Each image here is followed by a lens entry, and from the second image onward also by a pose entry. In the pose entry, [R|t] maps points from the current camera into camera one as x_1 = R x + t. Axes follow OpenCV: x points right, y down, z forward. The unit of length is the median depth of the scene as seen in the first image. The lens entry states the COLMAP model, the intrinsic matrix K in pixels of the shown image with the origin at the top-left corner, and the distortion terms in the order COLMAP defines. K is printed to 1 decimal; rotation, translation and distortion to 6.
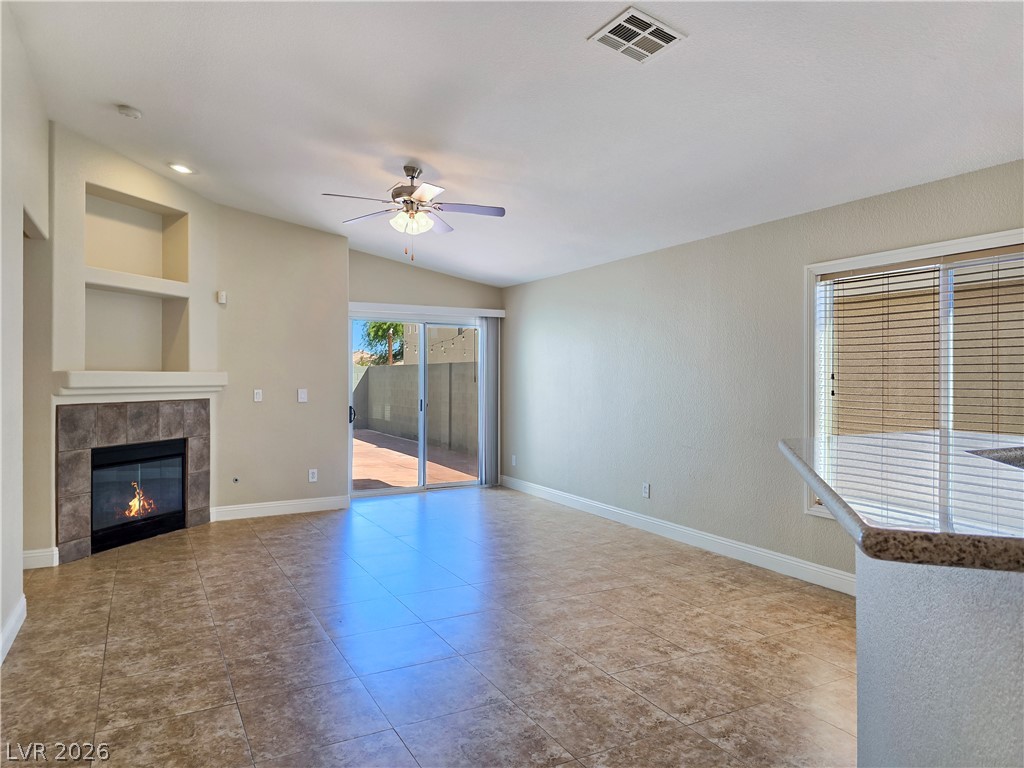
lens RADIAL K [[680.7, 0, 510.4], [0, 680.7, 380.0], [0, 0, 1]] dist [0.063408, -0.062143]
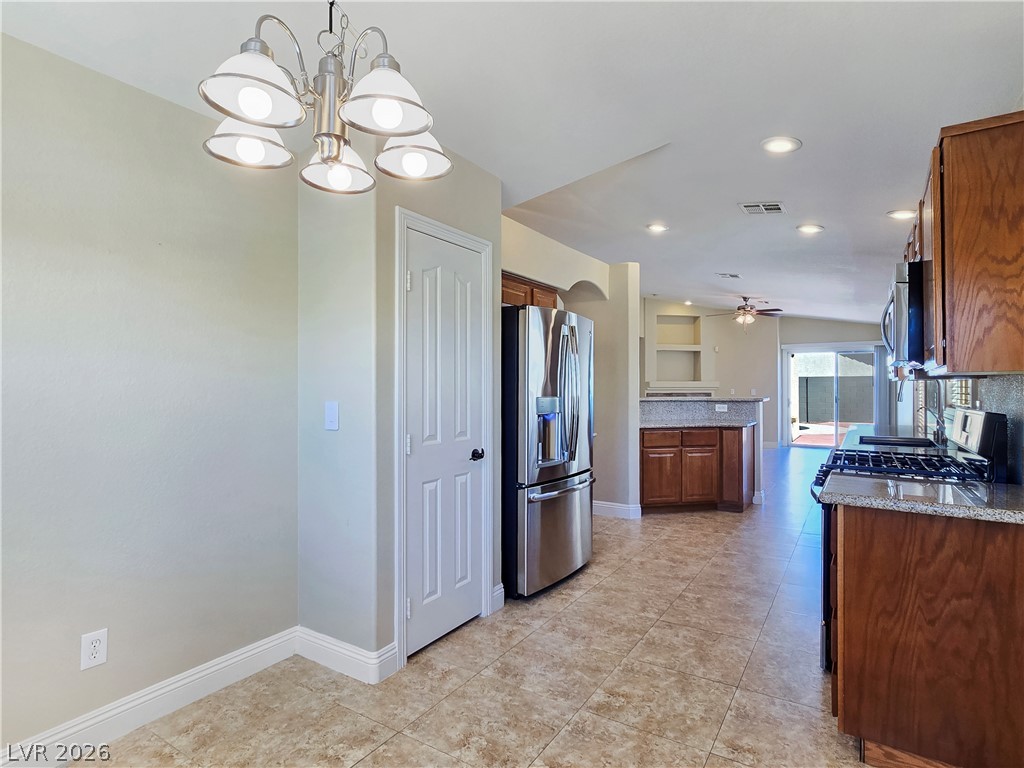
lens RADIAL K [[535.0, 0, 512.0], [0, 535.0, 384.0], [0, 0, 1]] dist [-0.005653, -0.000396]
pose [[0.484600, -0.002448, -0.874732, 1.168159], [-0.002552, 0.999988, -0.004213, 0.010016], [0.874732, 0.004274, 0.484588, -0.676742]]
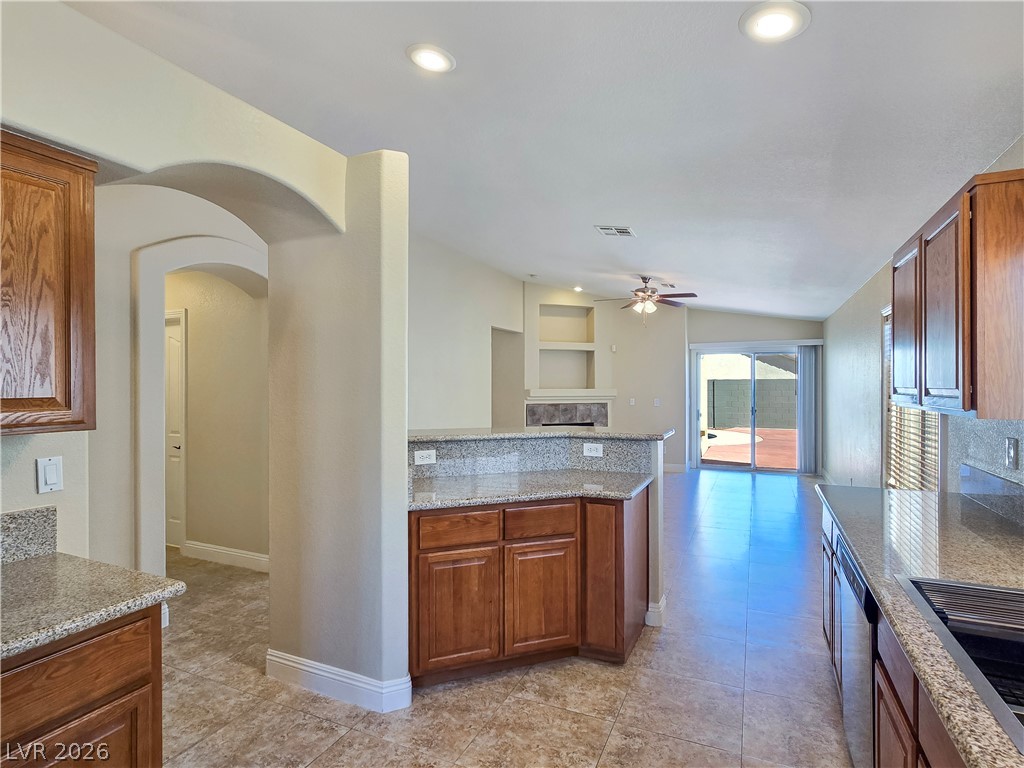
lens RADIAL K [[535.0, 0, 512.0], [0, 535.0, 384.0], [0, 0, 1]] dist [-0.005653, -0.000396]
pose [[0.609474, -0.002654, -0.792802, 0.789672], [-0.001726, 0.999988, -0.004674, -0.023762], [0.792804, 0.004217, 0.609462, -0.136303]]
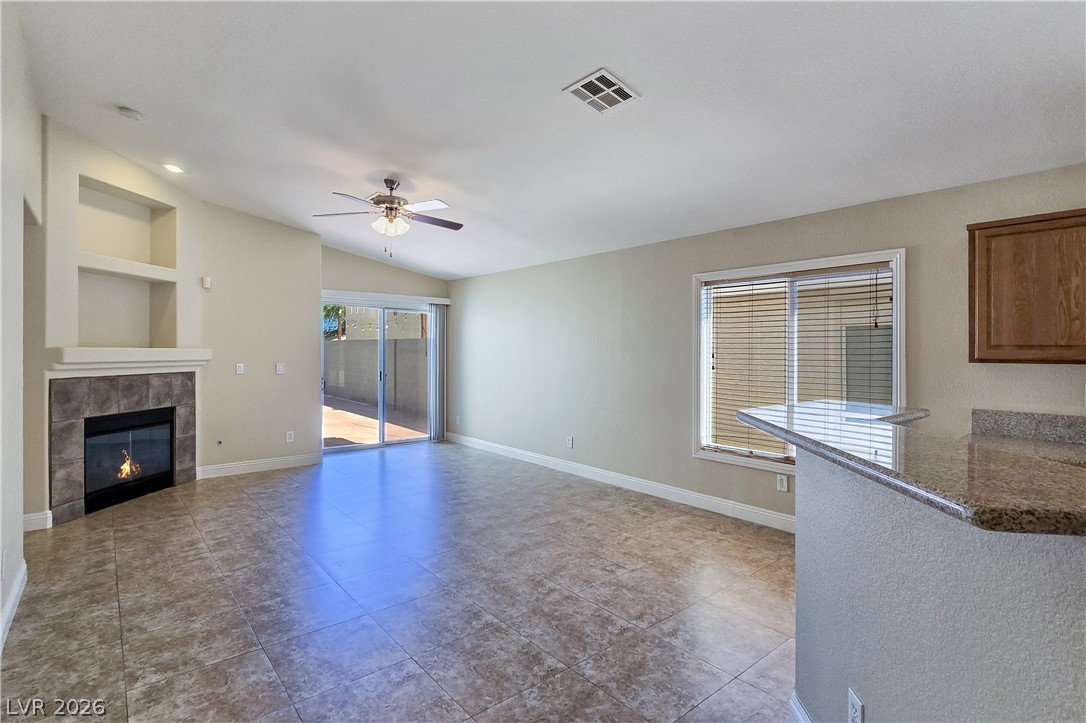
lens RADIAL K [[527.6, 0, 539.5], [0, 527.6, 354.1], [0, 0, 1]] dist [-0.003000, -0.000929]
pose [[0.978989, 0.004747, 0.203858, -0.081482], [-0.005414, 0.999982, 0.002713, -0.010032], [-0.203841, -0.003760, 0.978997, 0.043065]]
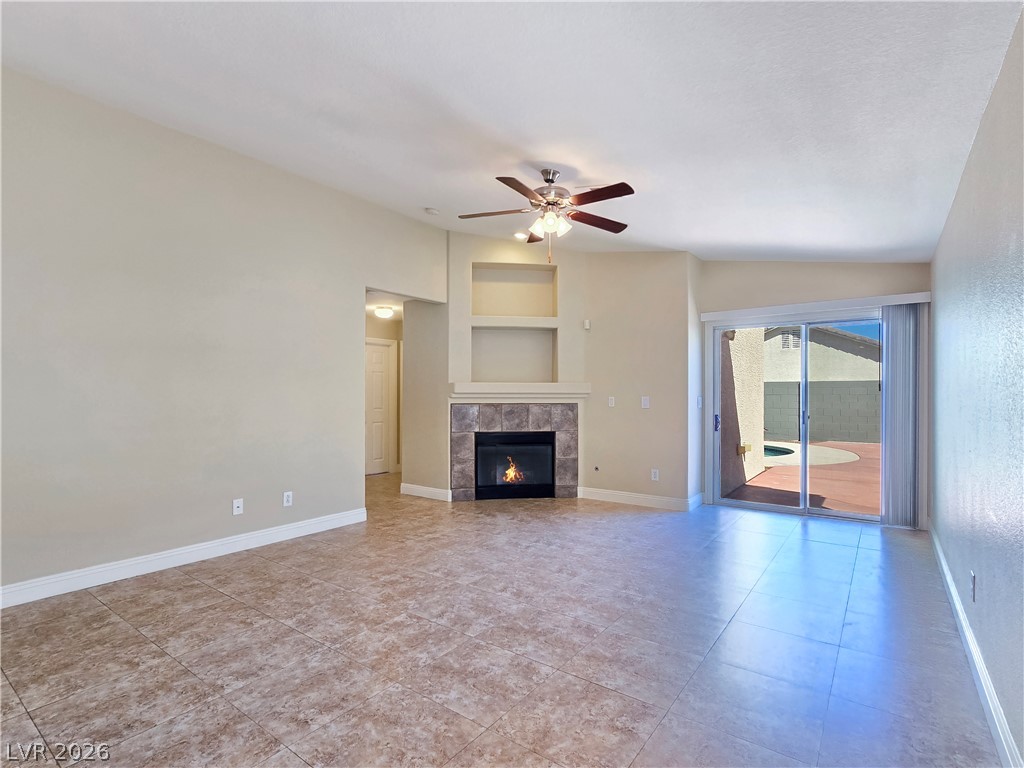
lens RADIAL K [[504.6, 0, 511.3], [0, 504.6, 396.3], [0, 0, 1]] dist [-0.000499, -0.000800]
pose [[0.433682, 0.003702, -0.901059, 0.520923], [-0.004476, 0.999988, 0.001954, 0.017945], [0.901055, 0.003186, 0.433693, 0.662849]]
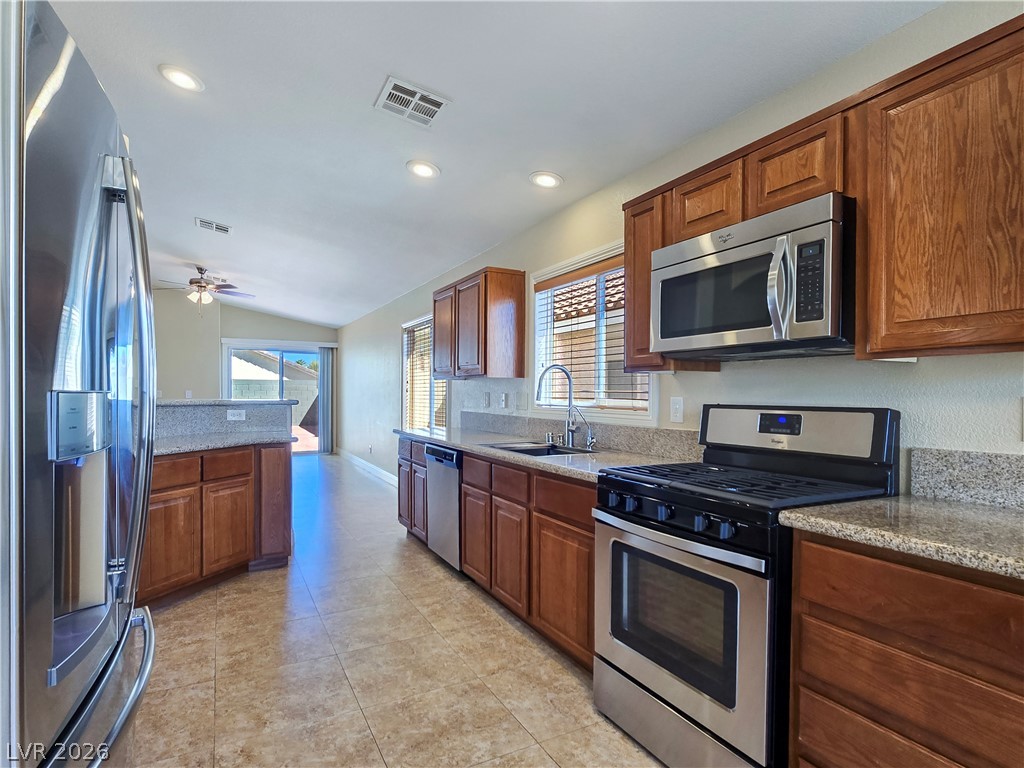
lens RADIAL K [[544.3, 0, 509.2], [0, 544.3, 399.1], [0, 0, 1]] dist [-0.001223, -0.000244]
pose [[0.999939, 0.008258, -0.007322, 0.733096], [-0.008186, 0.999919, 0.009776, 0.023060], [0.007402, -0.009716, 0.999925, -0.485413]]
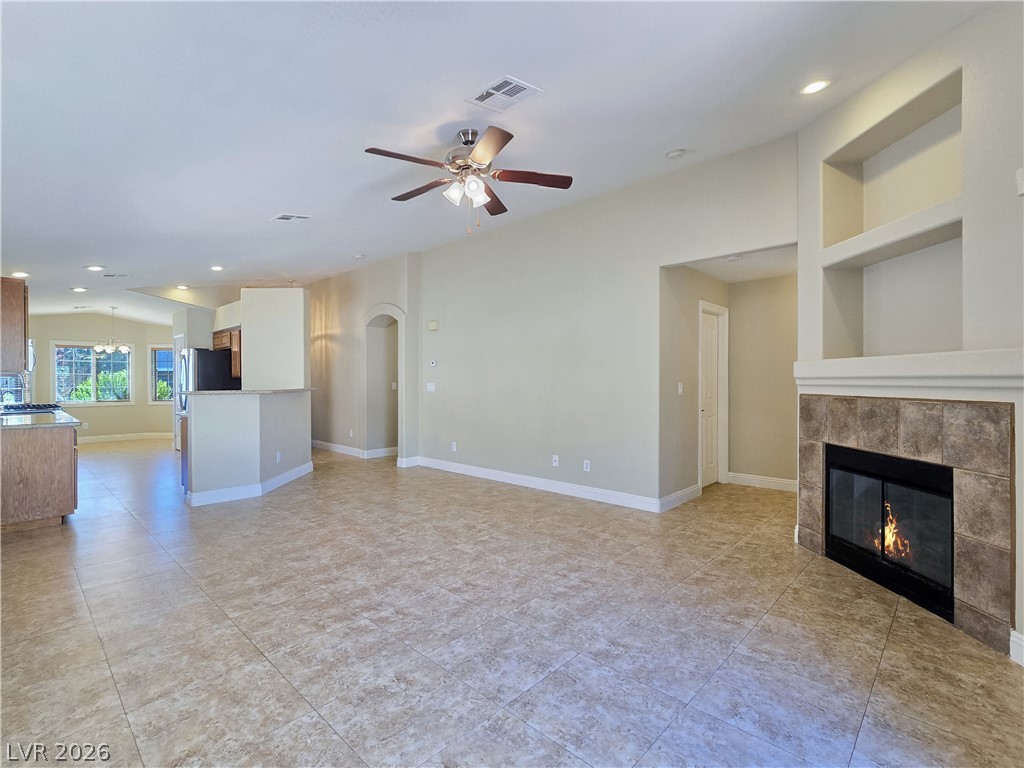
lens RADIAL K [[481.4, 0, 512.0], [0, 481.4, 384.0], [0, 0, 1]] dist [-0.001895, -0.000124]
pose [[-0.947306, 0.005074, -0.320290, 0.004781], [0.002015, 0.999949, 0.009881, 0.013685], [0.320324, 0.008715, -0.947268, 1.696272]]
